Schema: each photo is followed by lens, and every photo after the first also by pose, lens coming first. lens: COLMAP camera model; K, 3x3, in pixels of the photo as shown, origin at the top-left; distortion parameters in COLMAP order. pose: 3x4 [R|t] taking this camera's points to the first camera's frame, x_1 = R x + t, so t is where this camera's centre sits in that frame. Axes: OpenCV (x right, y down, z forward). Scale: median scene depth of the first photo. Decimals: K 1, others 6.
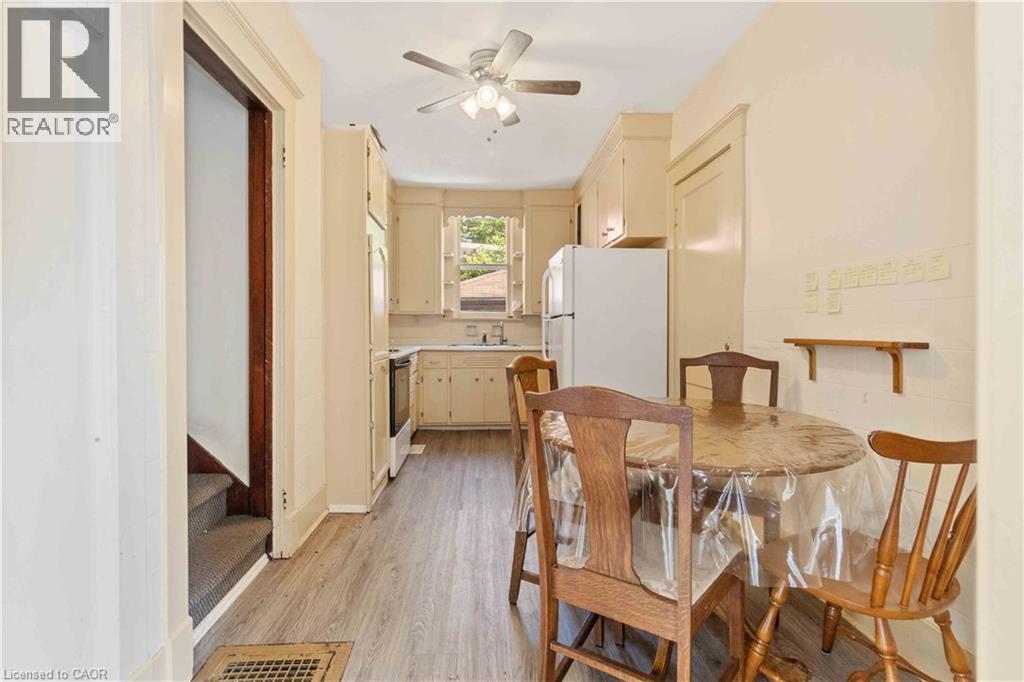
lens RADIAL K [[460.3, 0, 512.9], [0, 460.3, 337.7], [0, 0, 1]] dist [-0.009737, 0.002196]
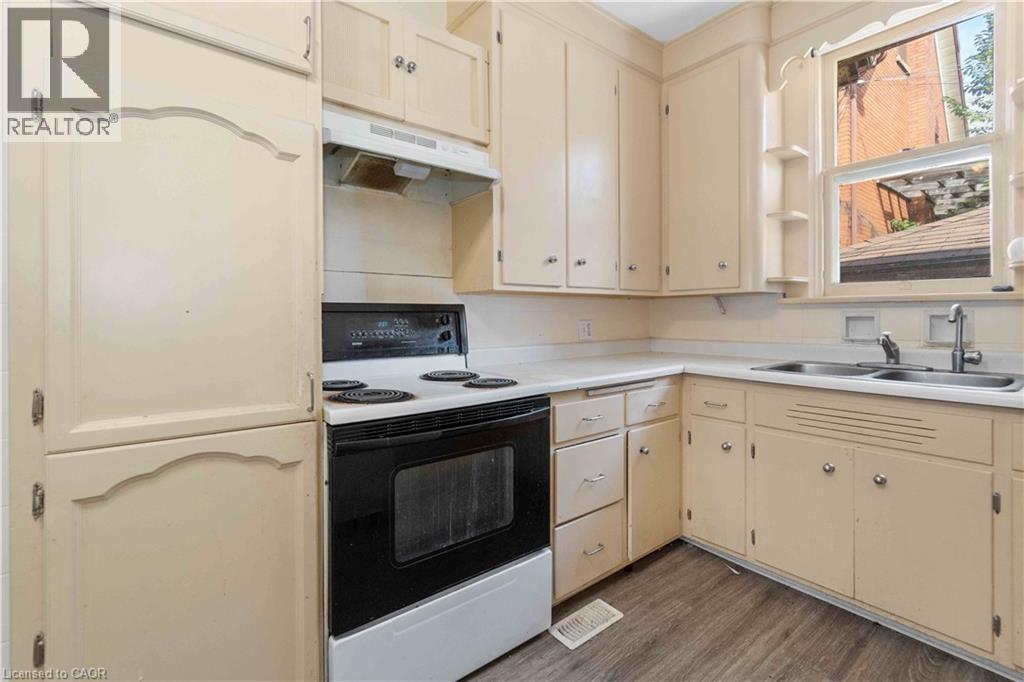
lens RADIAL K [[460.3, 0, 499.7], [0, 460.3, 324.0], [0, 0, 1]] dist [-0.009737, 0.002196]
pose [[0.570409, 0.006059, -0.821339, 0.063371], [-0.005001, 0.999980, 0.003903, -0.021169], [0.821346, 0.001881, 0.570428, 0.559460]]
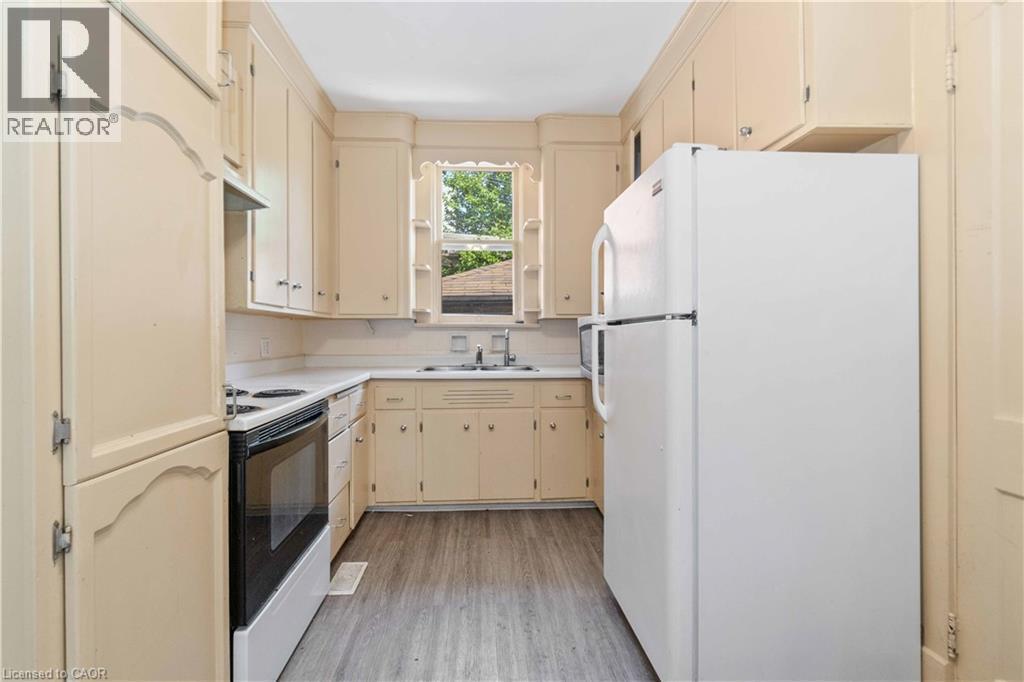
lens RADIAL K [[460.3, 0, 516.5], [0, 460.3, 340.4], [0, 0, 1]] dist [-0.009737, 0.002196]
pose [[0.999930, -0.004136, 0.011104, -0.018690], [0.004203, 0.999973, -0.005977, -0.017252], [-0.011079, 0.006023, 0.999920, 0.386887]]
